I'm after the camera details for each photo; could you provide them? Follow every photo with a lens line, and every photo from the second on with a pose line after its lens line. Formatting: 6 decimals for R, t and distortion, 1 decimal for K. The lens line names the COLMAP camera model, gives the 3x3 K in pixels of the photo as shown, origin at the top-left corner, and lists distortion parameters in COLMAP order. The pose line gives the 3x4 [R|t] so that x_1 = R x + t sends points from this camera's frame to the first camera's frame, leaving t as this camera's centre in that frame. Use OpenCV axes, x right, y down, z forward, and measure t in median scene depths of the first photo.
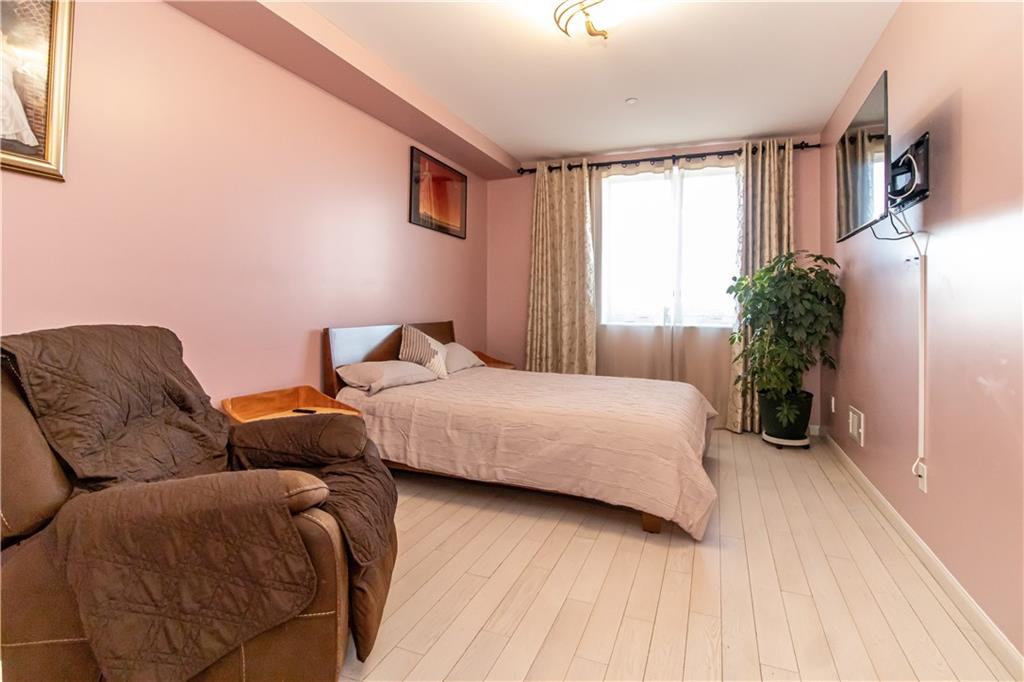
lens RADIAL K [[488.8, 0, 516.3], [0, 488.8, 297.6], [0, 0, 1]] dist [-0.001825, -0.000304]
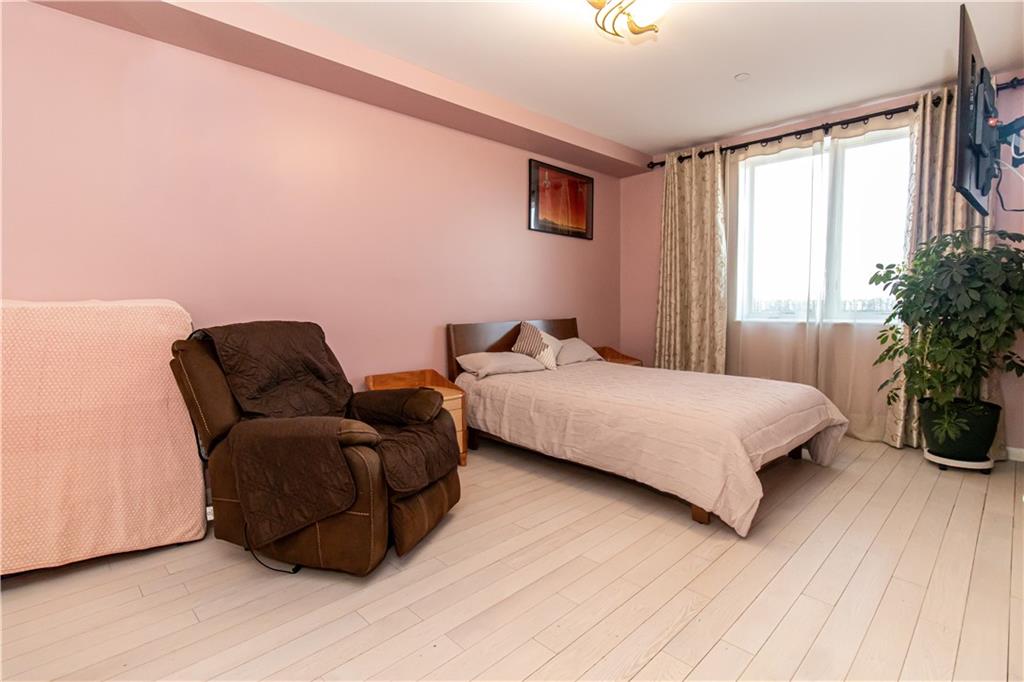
lens RADIAL K [[490.0, 0, 512.6], [0, 490.0, 331.0], [0, 0, 1]] dist [0.000439, -0.000087]
pose [[0.908901, 0.005695, -0.416972, 0.218381], [0.024331, 0.997479, 0.066658, 0.001214], [0.416301, -0.070730, 0.906472, -0.041780]]
